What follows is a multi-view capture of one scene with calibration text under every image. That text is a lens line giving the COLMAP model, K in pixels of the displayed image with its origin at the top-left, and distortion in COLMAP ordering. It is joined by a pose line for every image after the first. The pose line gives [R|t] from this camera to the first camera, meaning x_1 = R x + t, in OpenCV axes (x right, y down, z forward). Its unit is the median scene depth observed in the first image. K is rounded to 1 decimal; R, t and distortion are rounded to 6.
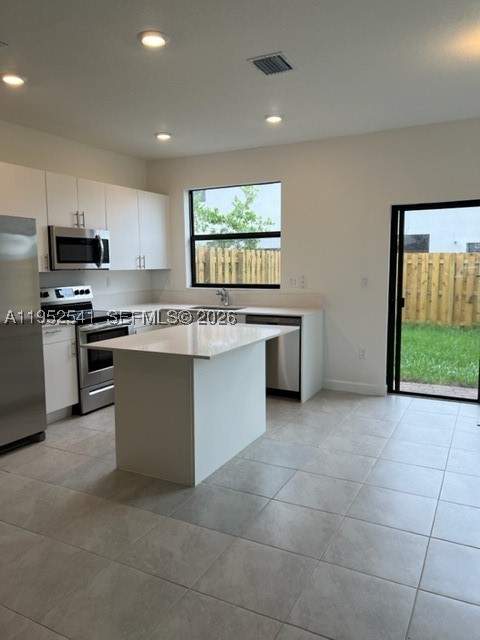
lens RADIAL K [[483.9, 0, 241.1], [0, 483.9, 320.9], [0, 0, 1]] dist [0.050575, -0.042961]
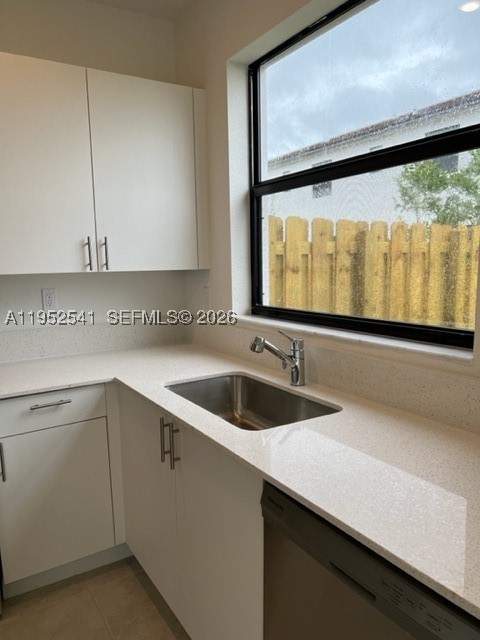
lens RADIAL K [[483.9, 0, 240.5], [0, 483.9, 322.4], [0, 0, 1]] dist [0.050575, -0.042961]
pose [[0.861309, 0.048693, -0.505743, 0.122294], [-0.044374, 0.998803, 0.020593, -0.095665], [0.506140, 0.004705, 0.862438, 0.879217]]
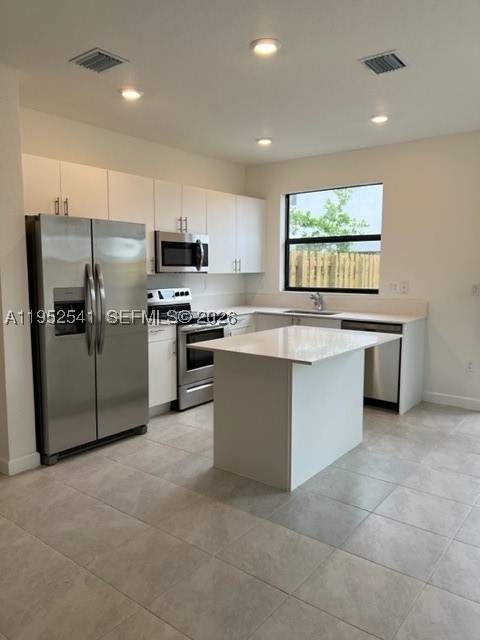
lens RADIAL K [[483.9, 0, 237.3], [0, 483.9, 321.0], [0, 0, 1]] dist [0.050575, -0.042961]
pose [[0.983132, 0.030106, -0.180401, -0.021571], [-0.031205, 0.999508, -0.003259, -0.001073], [0.180214, 0.008833, 0.983588, -0.001581]]
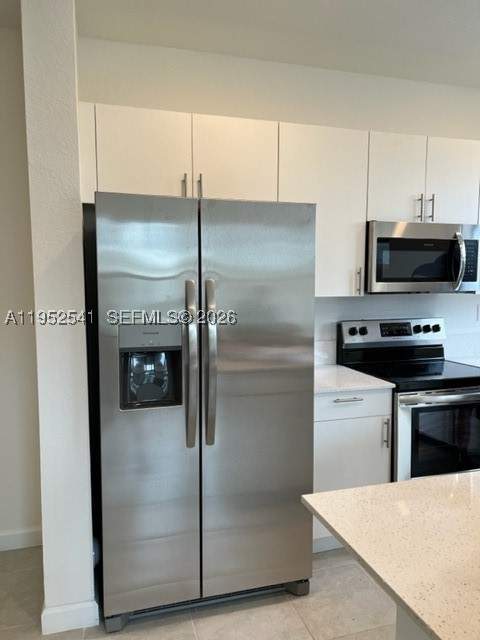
lens RADIAL K [[483.9, 0, 243.1], [0, 483.9, 323.5], [0, 0, 1]] dist [0.050575, -0.042961]
pose [[0.703542, 0.064983, -0.707676, -0.064925], [-0.084149, 0.996422, 0.007839, -0.060470], [0.705653, 0.054035, 0.706494, 0.480402]]
